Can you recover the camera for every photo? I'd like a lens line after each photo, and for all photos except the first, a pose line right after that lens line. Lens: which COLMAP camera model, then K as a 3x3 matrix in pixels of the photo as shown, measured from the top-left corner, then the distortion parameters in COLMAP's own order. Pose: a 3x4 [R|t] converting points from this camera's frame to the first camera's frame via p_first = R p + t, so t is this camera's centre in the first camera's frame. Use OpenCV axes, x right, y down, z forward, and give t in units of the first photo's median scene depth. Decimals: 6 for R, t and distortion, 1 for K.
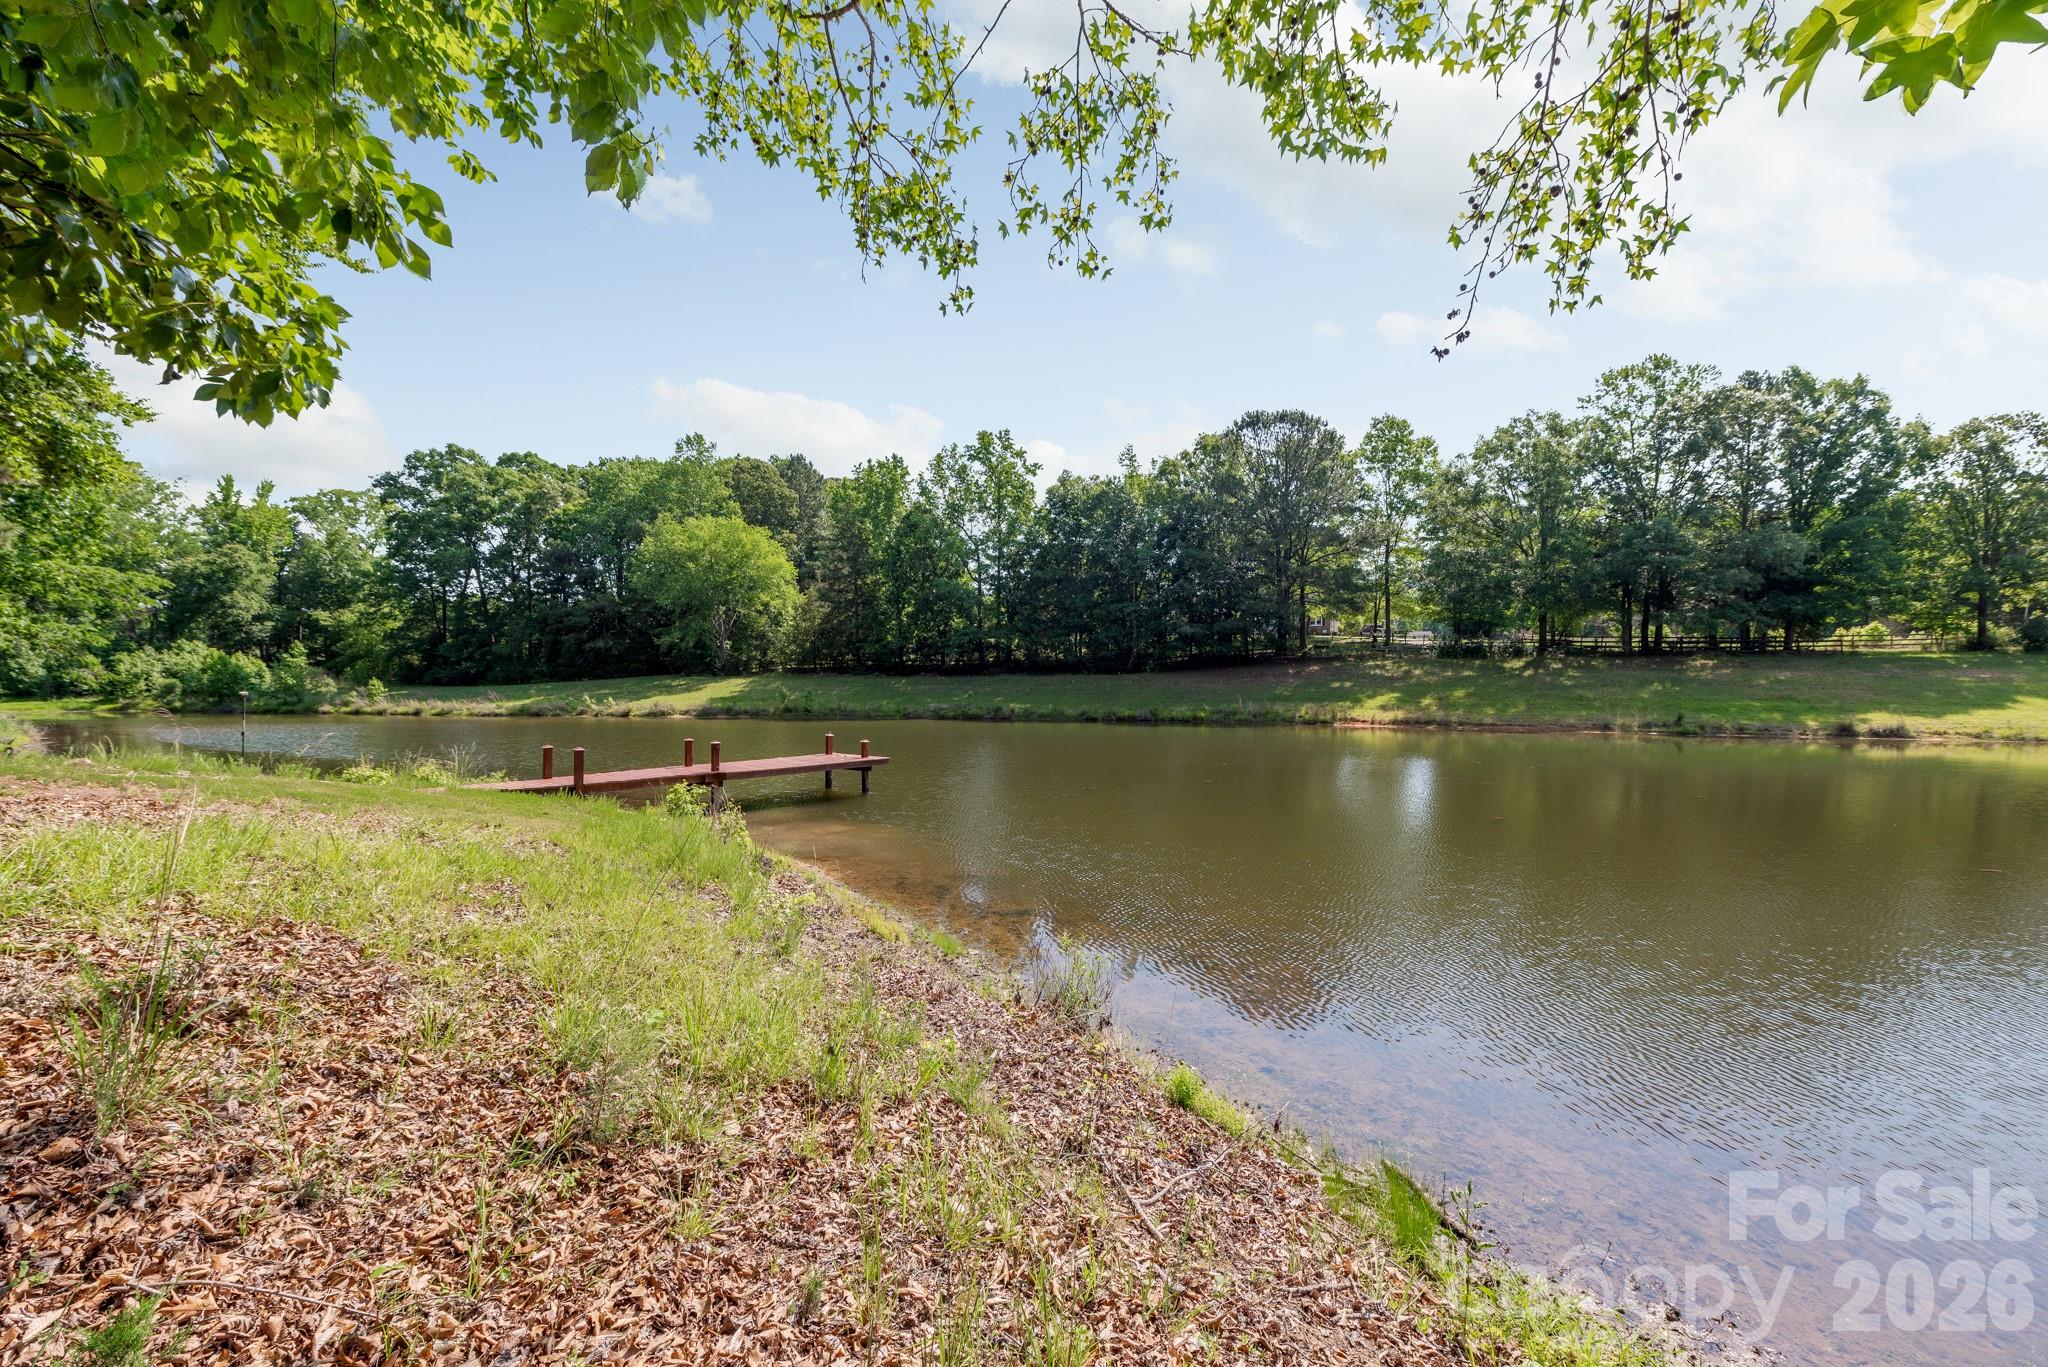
lens RADIAL K [[776.0, 0, 1032.8], [0, 776.0, 688.2], [0, 0, 1]] dist [-0.001299, -0.000387]
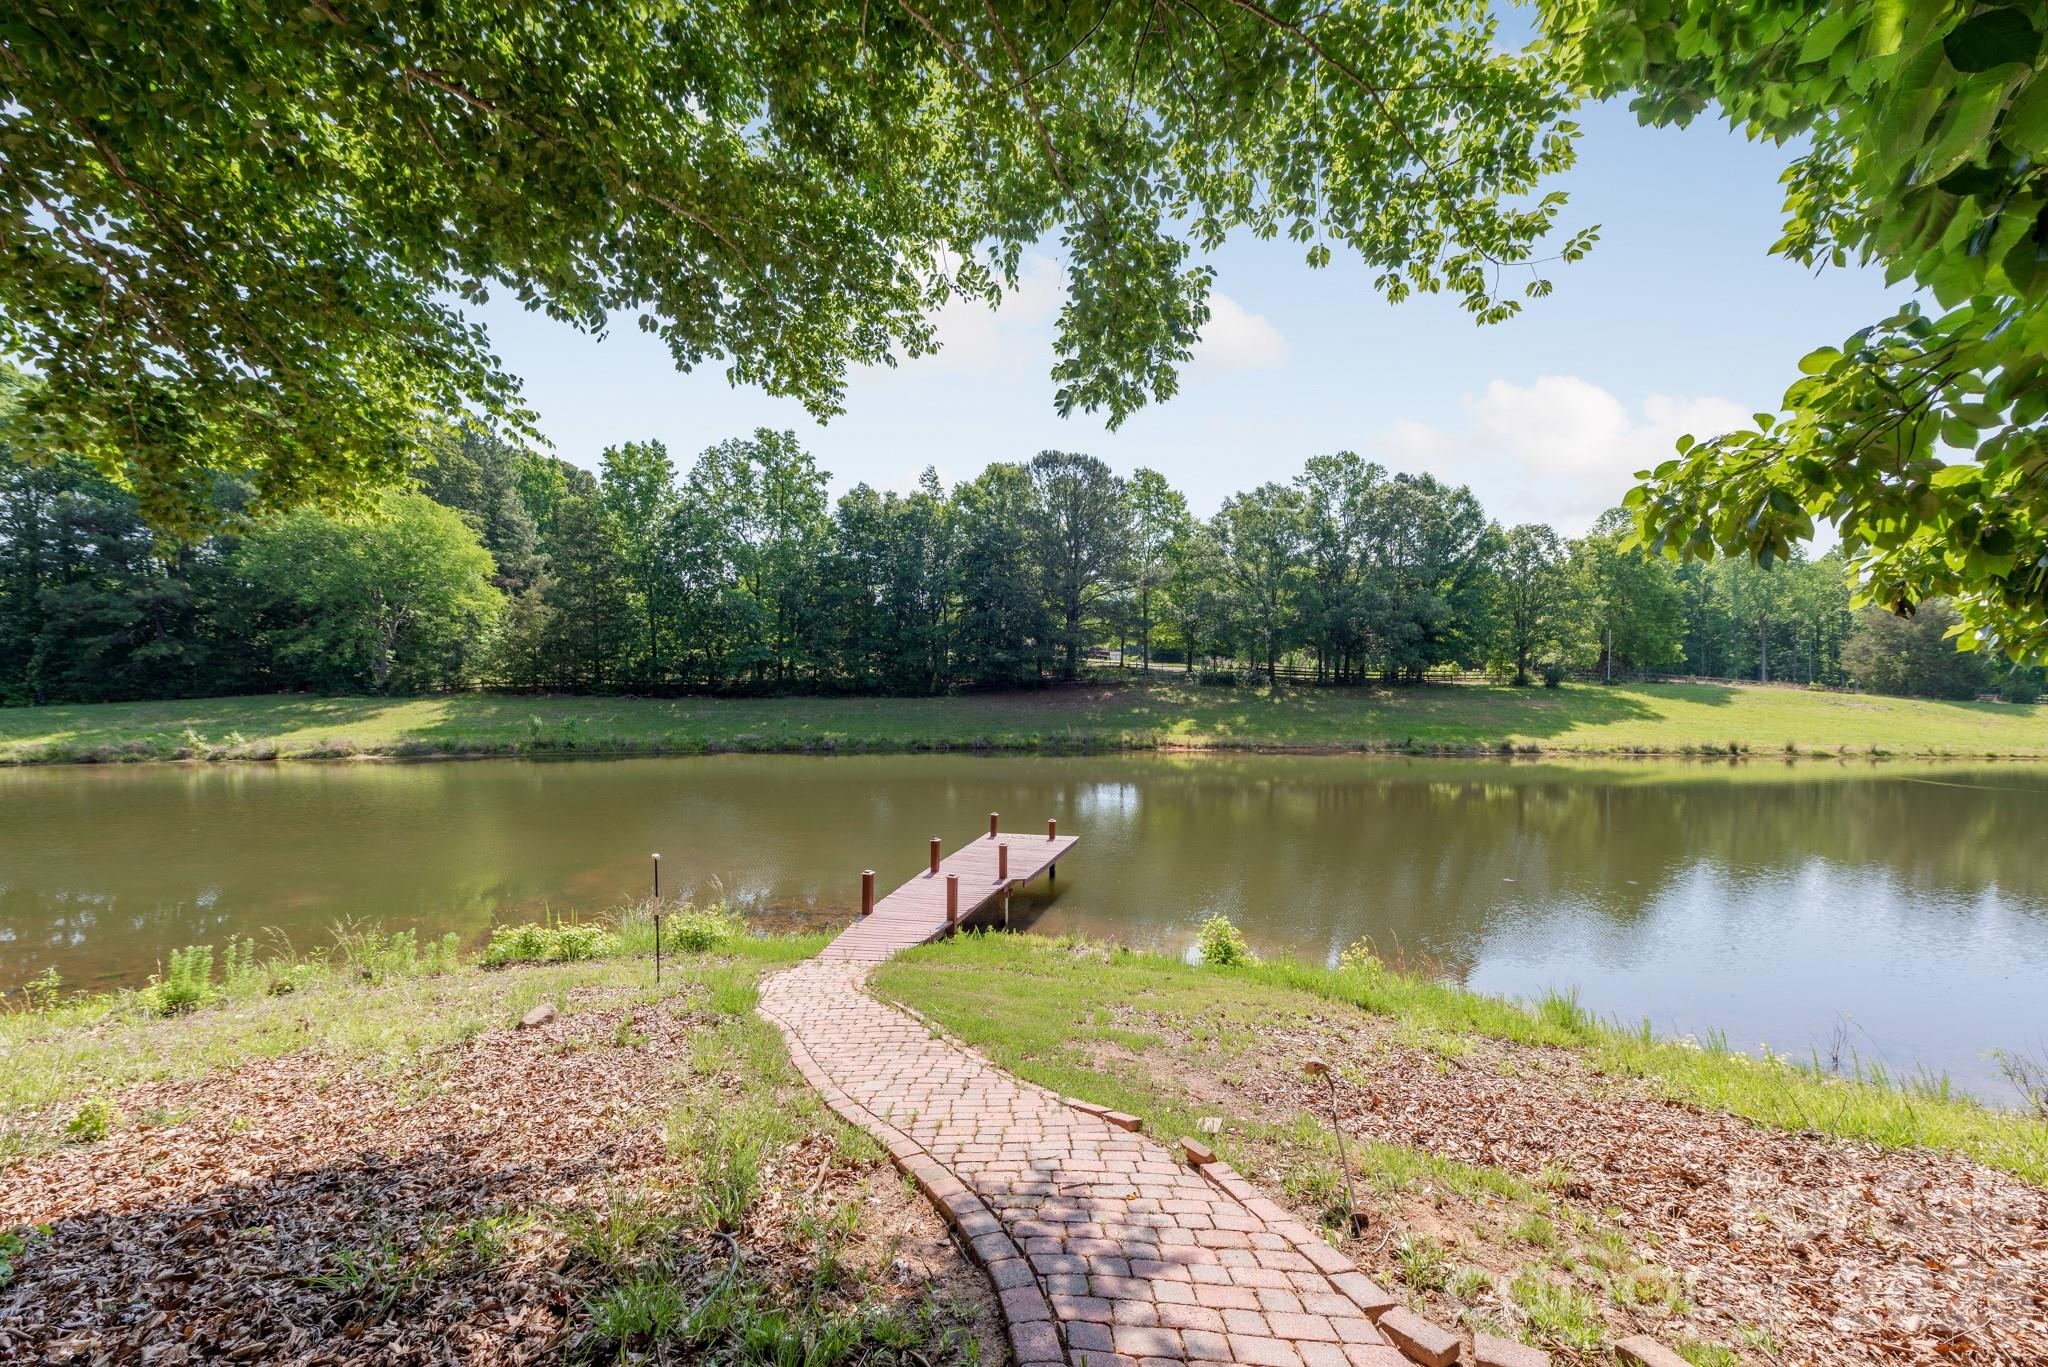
lens RADIAL K [[776.0, 0, 1032.8], [0, 776.0, 688.2], [0, 0, 1]] dist [-0.001299, -0.000387]
pose [[0.905068, 0.005021, 0.425238, -0.177985], [-0.002086, 0.999971, -0.007366, -0.023393], [-0.425262, 0.005780, 0.905052, 0.051391]]
